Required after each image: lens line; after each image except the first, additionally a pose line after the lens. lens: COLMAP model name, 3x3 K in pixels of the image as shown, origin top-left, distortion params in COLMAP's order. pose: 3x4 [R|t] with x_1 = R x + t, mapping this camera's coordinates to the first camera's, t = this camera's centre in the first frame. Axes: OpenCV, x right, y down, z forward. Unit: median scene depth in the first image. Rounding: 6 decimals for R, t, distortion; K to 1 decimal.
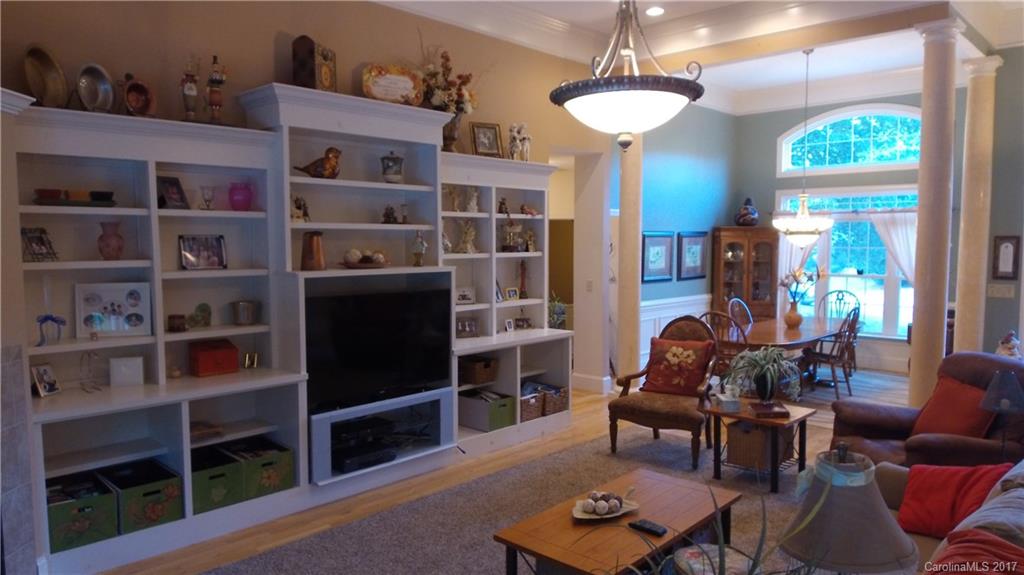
lens RADIAL K [[708.2, 0, 512.0], [0, 708.2, 287.5], [0, 0, 1]] dist [0.048861, -0.078053]
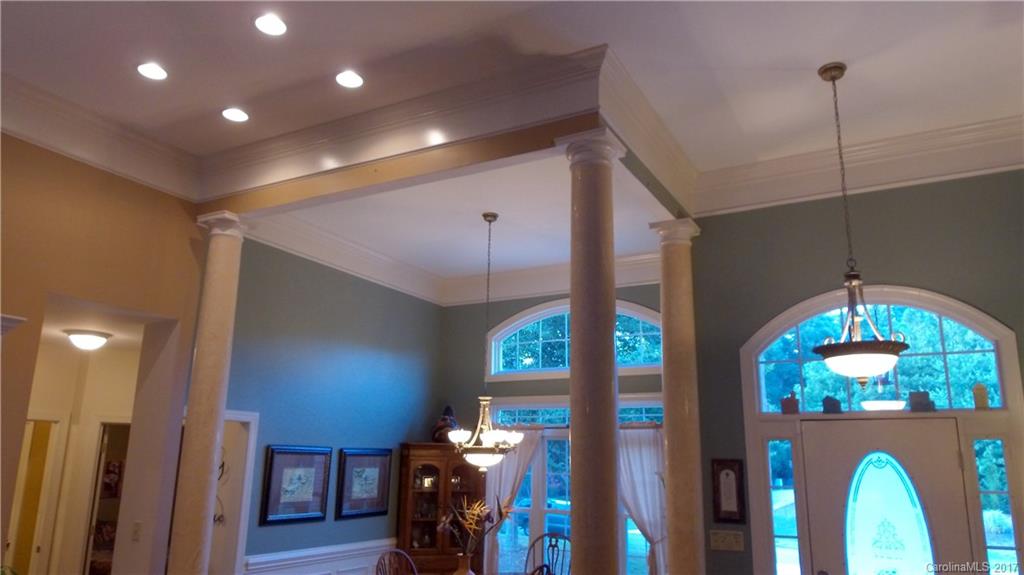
lens RADIAL K [[708.2, 0, 512.0], [0, 708.2, 287.5], [0, 0, 1]] dist [0.048861, -0.078053]
pose [[0.967726, 0.076393, 0.240147, 0.222380], [0.000710, 0.952116, -0.305737, -0.013000], [-0.252004, 0.296040, 0.921333, 0.251693]]
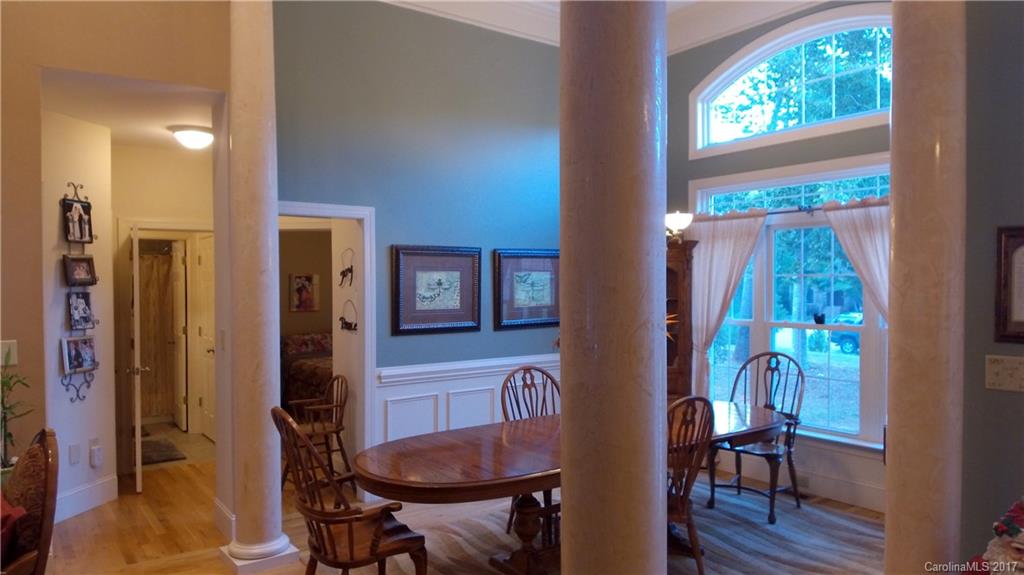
lens RADIAL K [[708.2, 0, 512.0], [0, 708.2, 287.5], [0, 0, 1]] dist [0.048861, -0.078053]
pose [[0.984157, 0.000797, -0.177298, 0.363812], [-0.011126, 0.998297, -0.057269, -0.012007], [0.176950, 0.058334, 0.982490, 0.431943]]
